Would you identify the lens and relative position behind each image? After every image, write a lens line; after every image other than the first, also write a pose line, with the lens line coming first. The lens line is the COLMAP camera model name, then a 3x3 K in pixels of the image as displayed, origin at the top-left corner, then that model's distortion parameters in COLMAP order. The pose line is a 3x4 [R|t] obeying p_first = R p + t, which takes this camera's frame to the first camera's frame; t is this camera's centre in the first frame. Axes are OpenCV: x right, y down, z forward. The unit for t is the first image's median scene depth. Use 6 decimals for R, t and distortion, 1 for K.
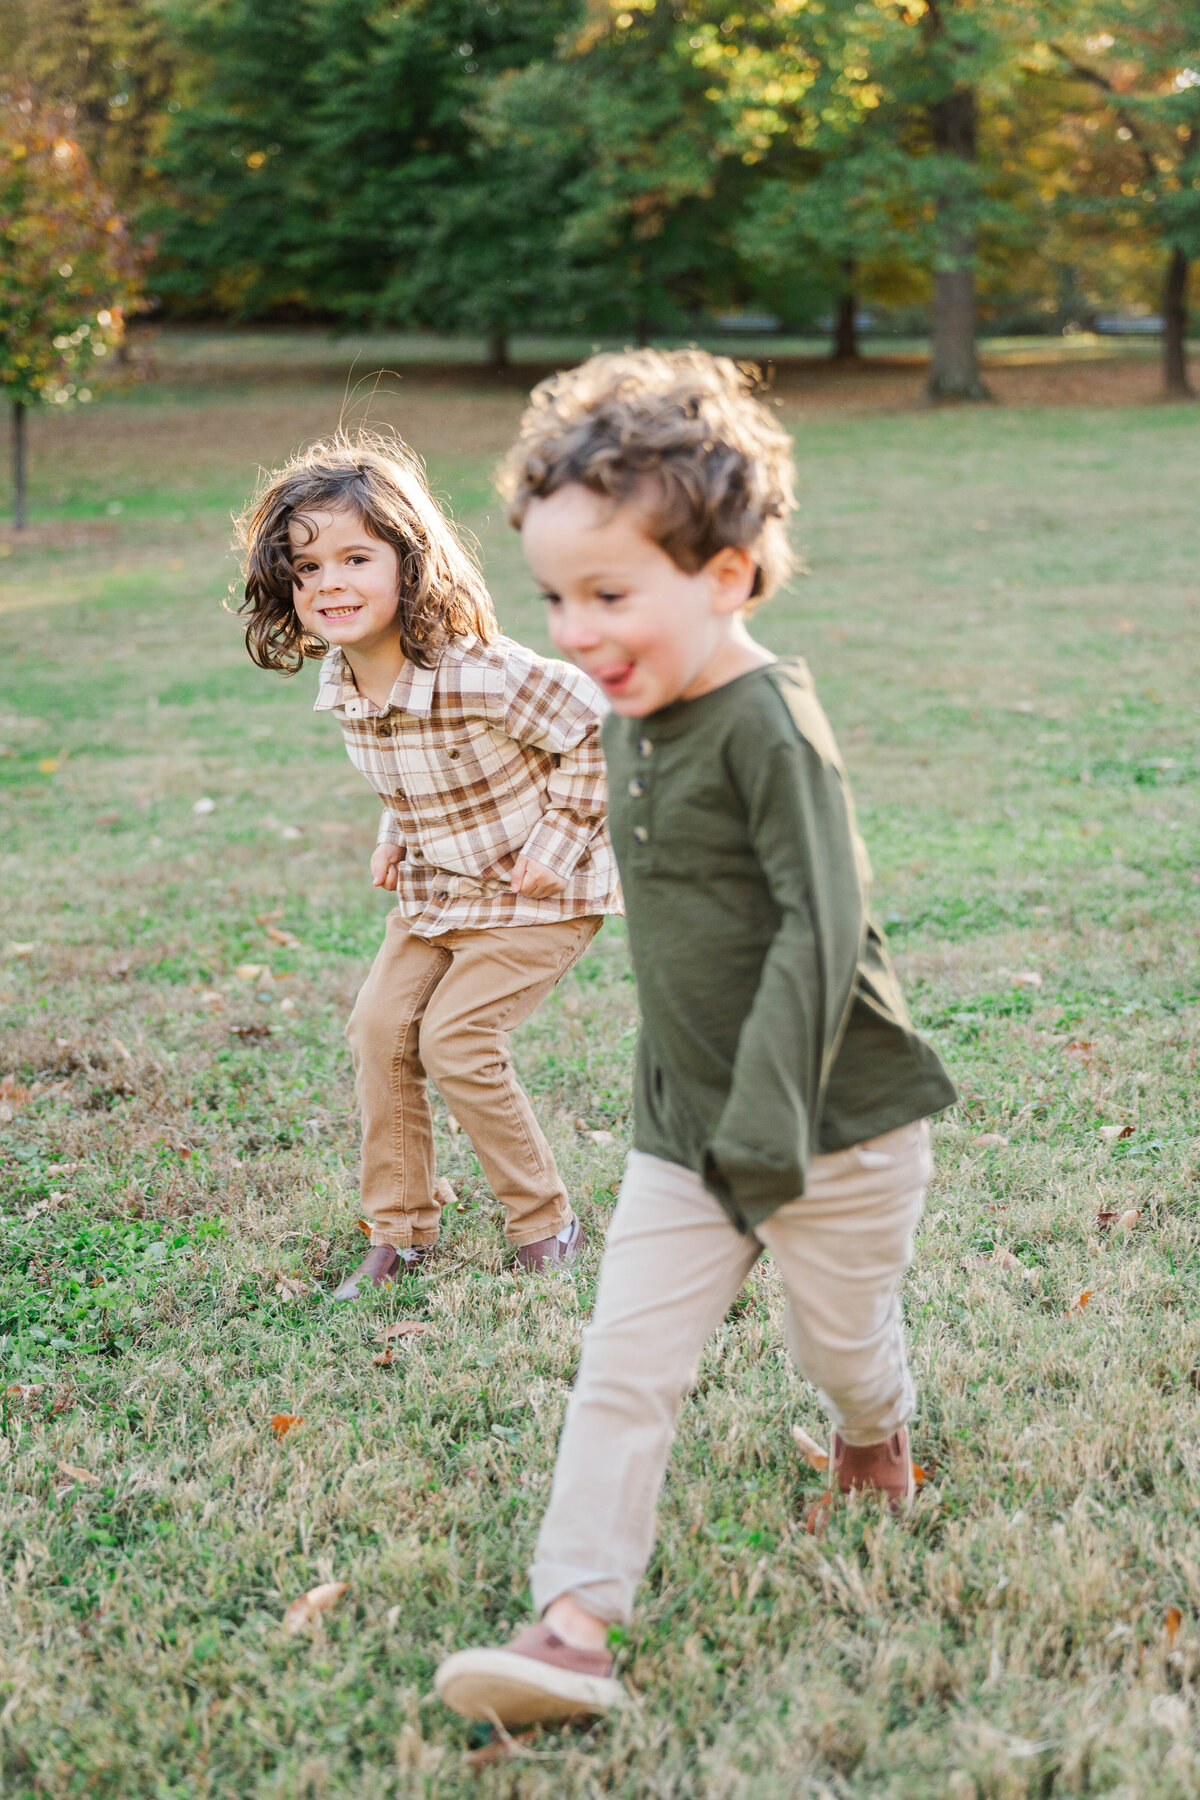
lens RADIAL K [[2661.1, 0, 606.7], [0, 2661.1, 939.6], [0, 0, 1]] dist [0.169897, -0.677464]
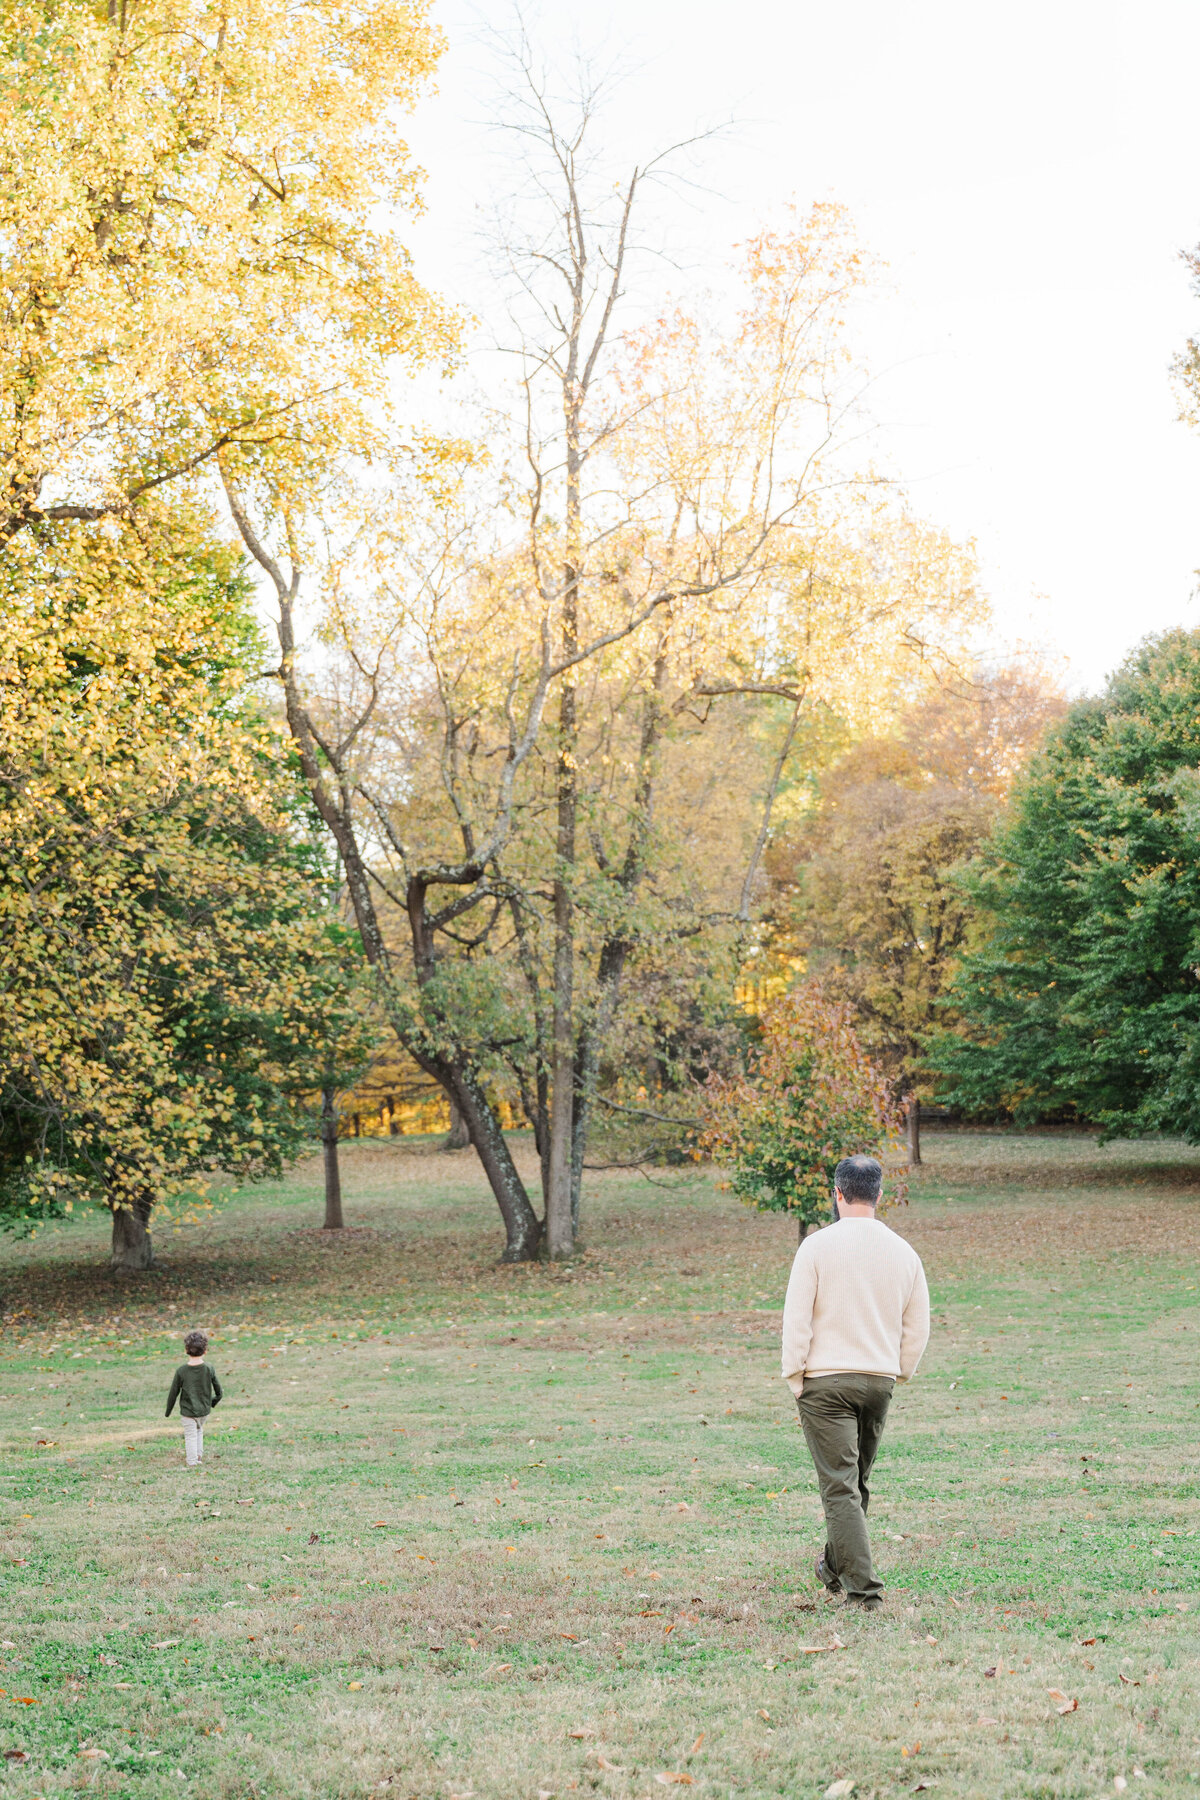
lens RADIAL K [[2617.5, 0, 600.0], [0, 2617.5, 900.0], [0, 0, 1]] dist [0.022259, 0.015188]
pose [[0.954017, -0.027102, -0.298526, 0.037264], [-0.063151, 0.955380, -0.288551, 0.011557], [0.293026, 0.294135, 0.909736, -0.120491]]
